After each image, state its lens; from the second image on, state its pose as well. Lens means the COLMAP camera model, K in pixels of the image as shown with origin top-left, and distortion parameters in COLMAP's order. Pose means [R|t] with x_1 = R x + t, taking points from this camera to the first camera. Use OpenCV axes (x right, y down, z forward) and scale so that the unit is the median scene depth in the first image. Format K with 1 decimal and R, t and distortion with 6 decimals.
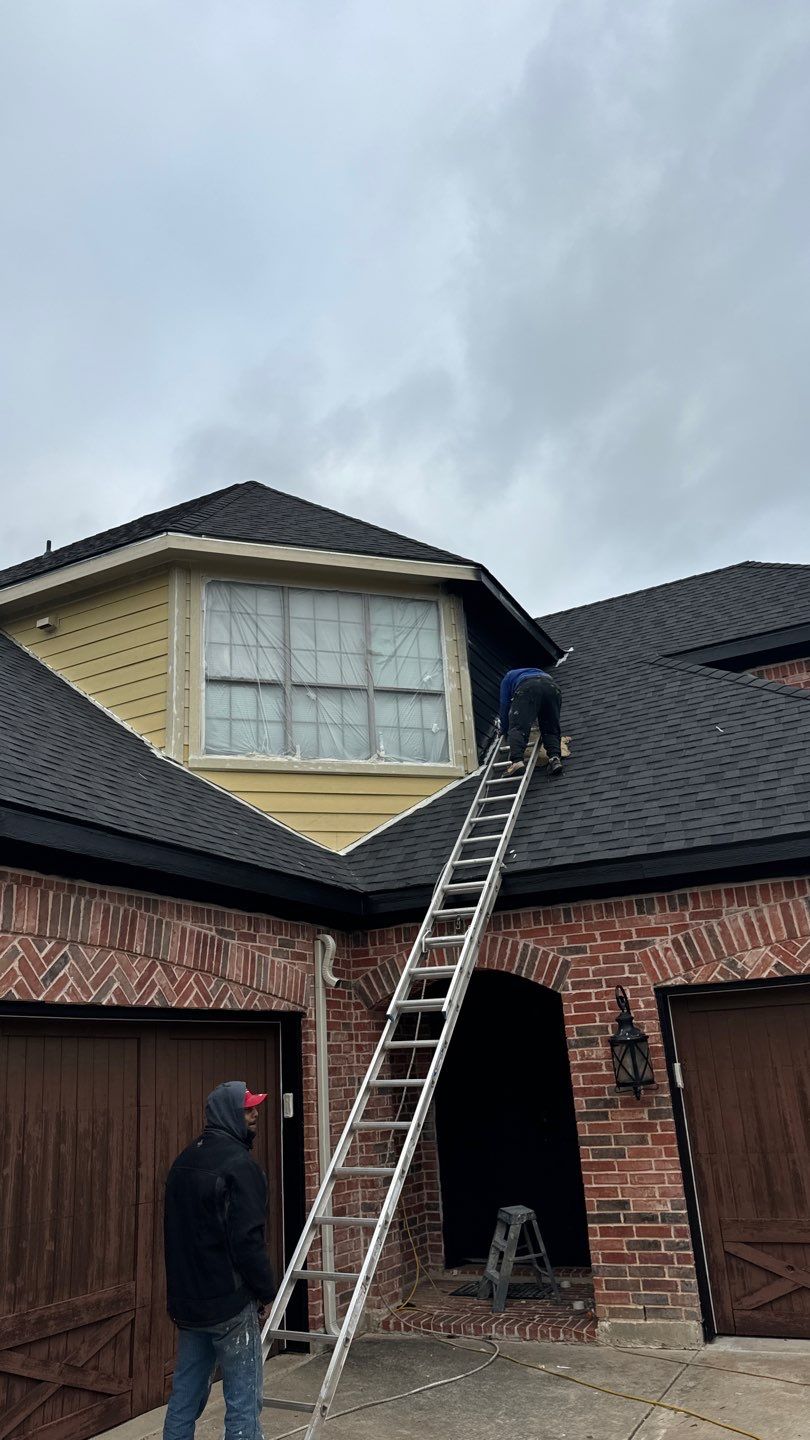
lens RADIAL K [[995.8, 0, 401.3], [0, 995.8, 690.8], [0, 0, 1]] dist [-0.008021, -0.006355]
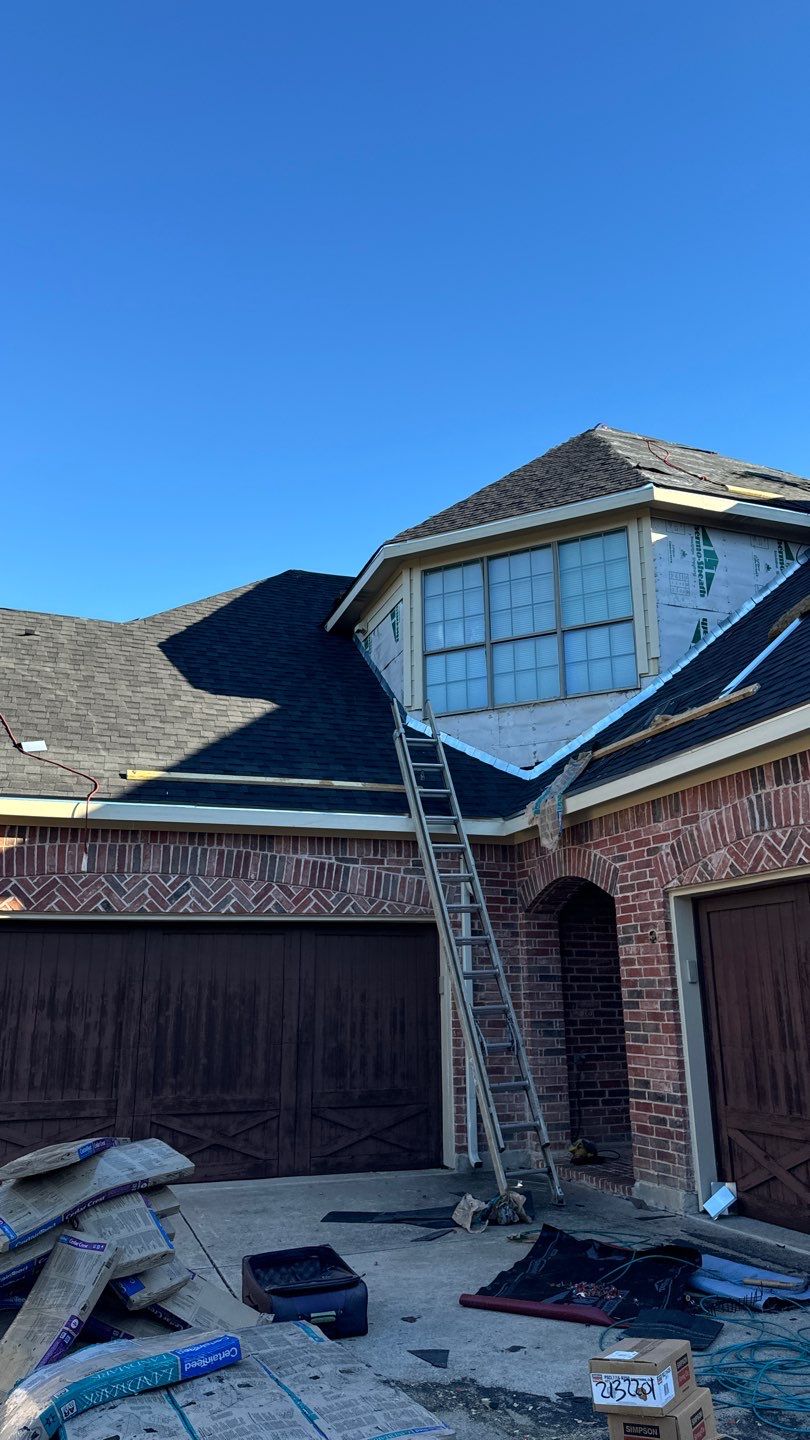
lens RADIAL K [[993.0, 0, 405.0], [0, 993.0, 720.0], [0, 0, 1]] dist [0.165156, -0.283813]
pose [[0.737666, -0.142220, -0.660017, 0.832903], [0.217495, 0.975508, 0.032880, 0.027244], [0.639175, -0.167805, 0.750531, 0.049621]]
